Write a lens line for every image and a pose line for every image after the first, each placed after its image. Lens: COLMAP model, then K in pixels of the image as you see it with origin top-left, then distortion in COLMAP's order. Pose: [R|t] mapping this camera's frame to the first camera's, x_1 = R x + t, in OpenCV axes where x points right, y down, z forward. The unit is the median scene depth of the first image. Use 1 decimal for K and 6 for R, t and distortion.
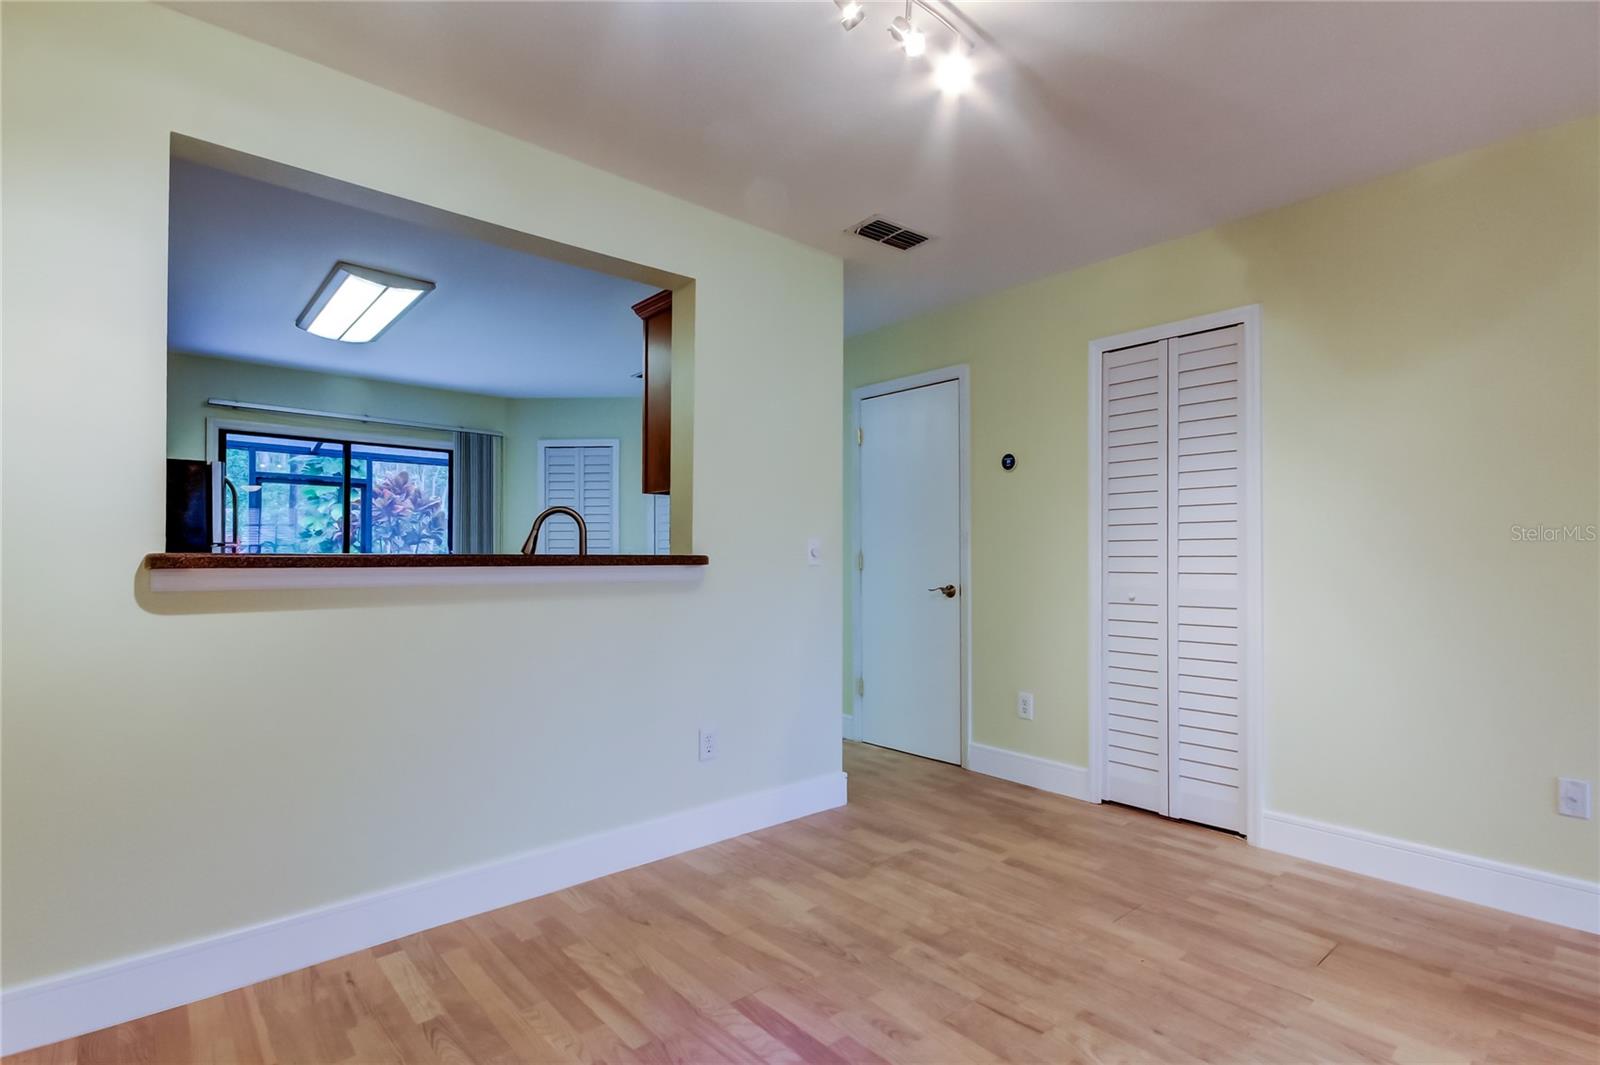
lens RADIAL K [[751.0, 0, 799.2], [0, 751.0, 555.0], [0, 0, 1]] dist [0.017669, -0.000754]
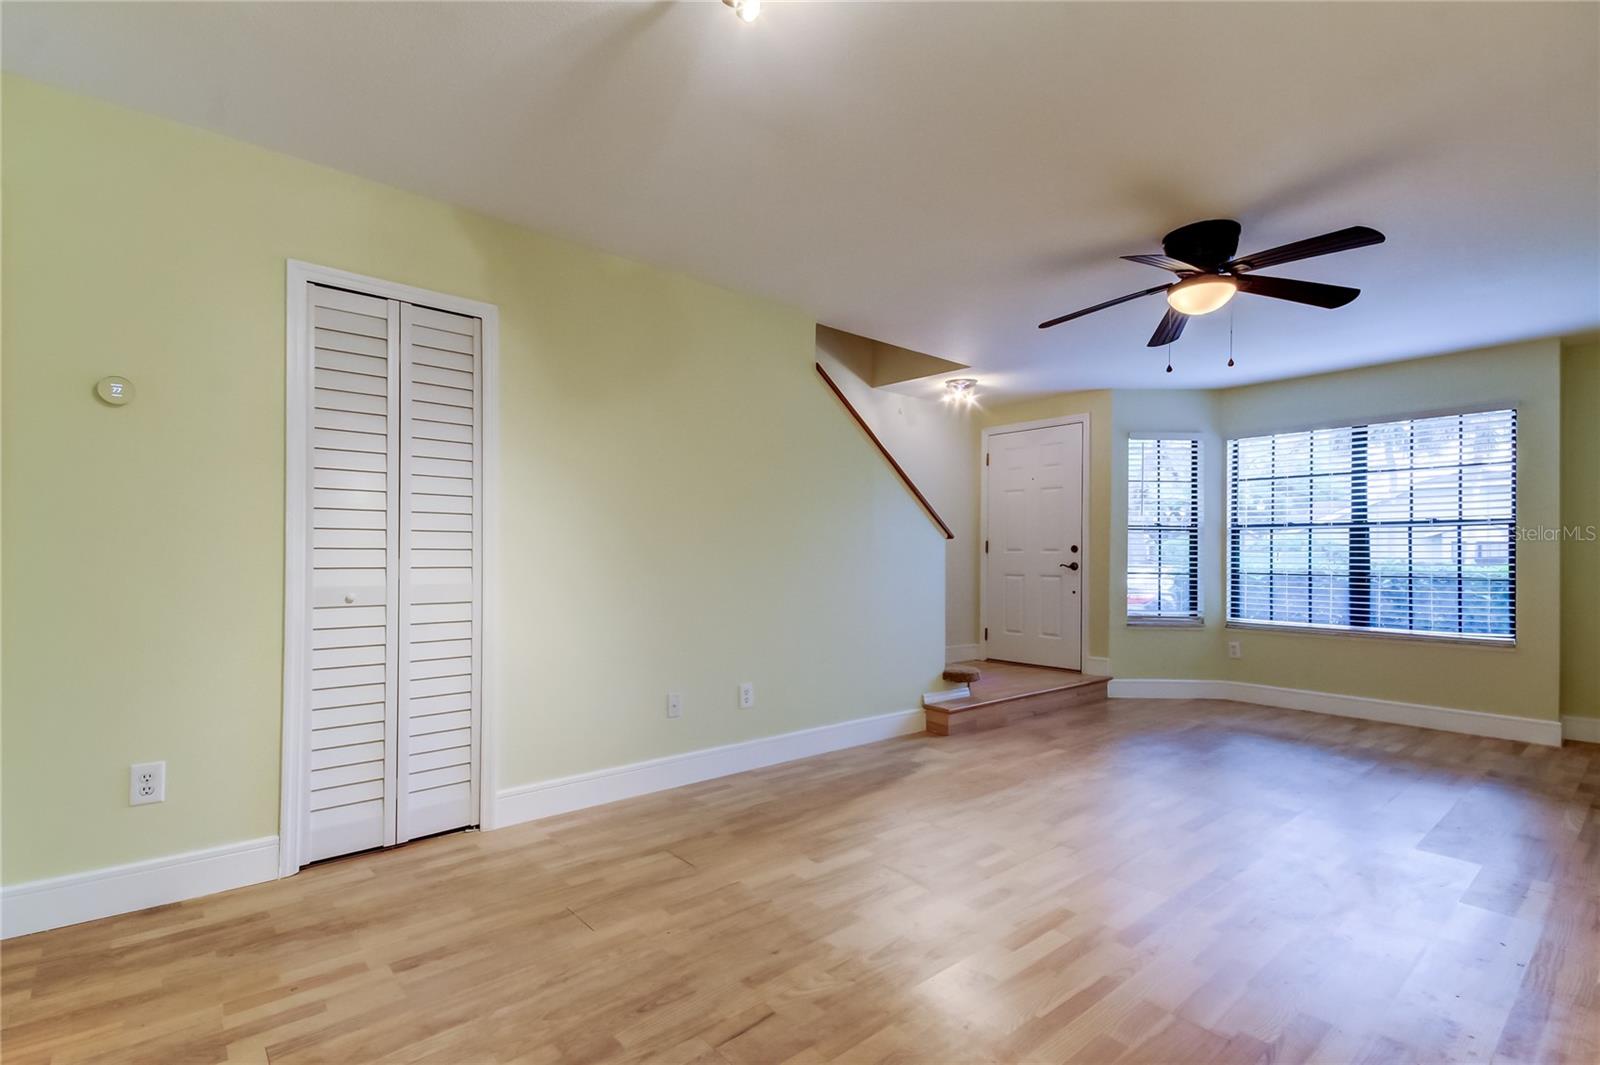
lens RADIAL K [[751.0, 0, 799.2], [0, 751.0, 555.0], [0, 0, 1]] dist [0.017669, -0.000754]
pose [[0.006324, -0.001051, 0.999979, -0.398255], [-0.013414, 0.999909, 0.001136, 0.001519], [-0.999890, -0.013421, 0.006310, 0.539749]]
